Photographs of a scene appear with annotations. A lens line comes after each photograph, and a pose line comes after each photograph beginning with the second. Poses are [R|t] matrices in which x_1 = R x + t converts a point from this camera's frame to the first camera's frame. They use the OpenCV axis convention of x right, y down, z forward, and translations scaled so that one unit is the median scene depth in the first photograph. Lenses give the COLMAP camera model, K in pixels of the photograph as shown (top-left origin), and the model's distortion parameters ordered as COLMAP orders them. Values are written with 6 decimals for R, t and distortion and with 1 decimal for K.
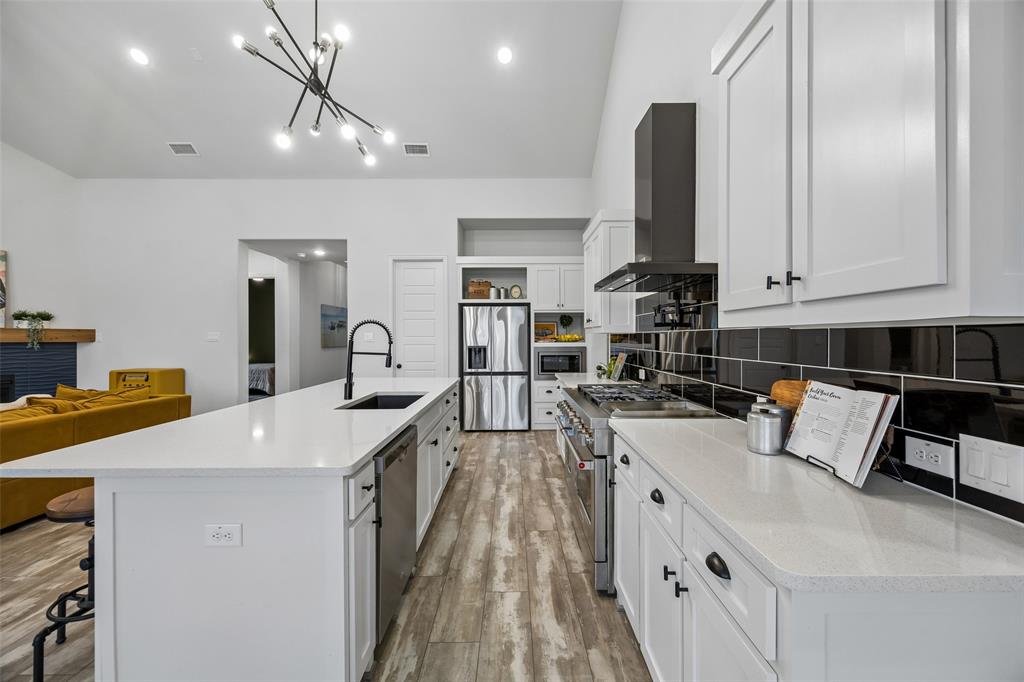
lens RADIAL K [[395.5, 0, 515.0], [0, 395.5, 337.6], [0, 0, 1]] dist [0.000269, -0.000147]
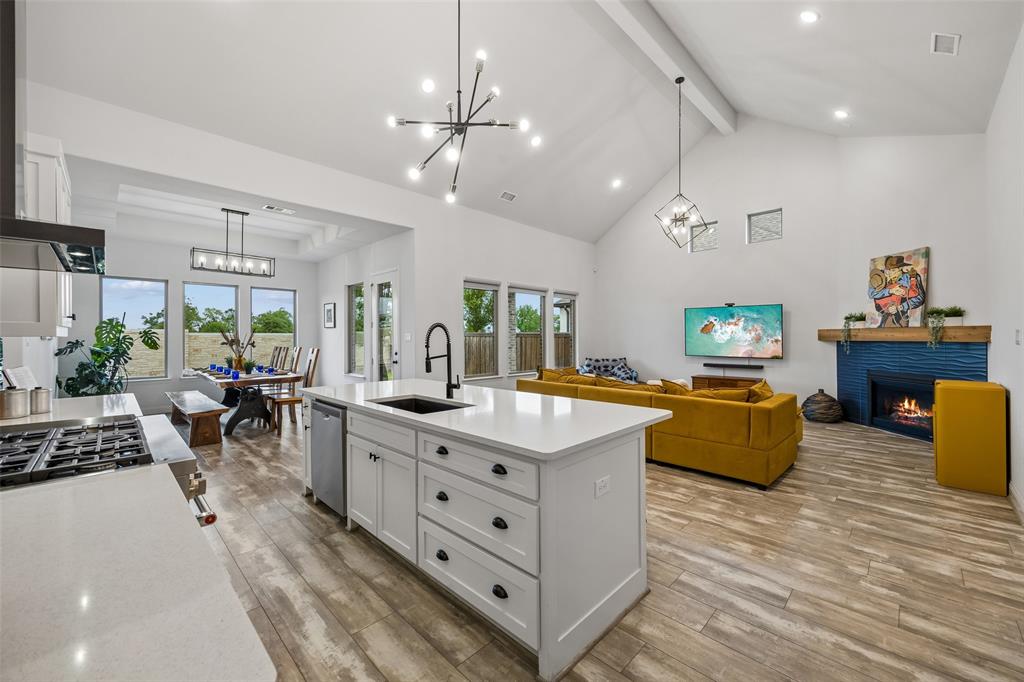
lens RADIAL K [[395.5, 0, 515.0], [0, 395.5, 337.6], [0, 0, 1]] dist [0.000269, -0.000147]
pose [[-0.698669, 0.007085, -0.715410, 0.204999], [0.003656, 0.999973, 0.006332, -0.013104], [0.715436, 0.001808, -0.698676, 1.736661]]
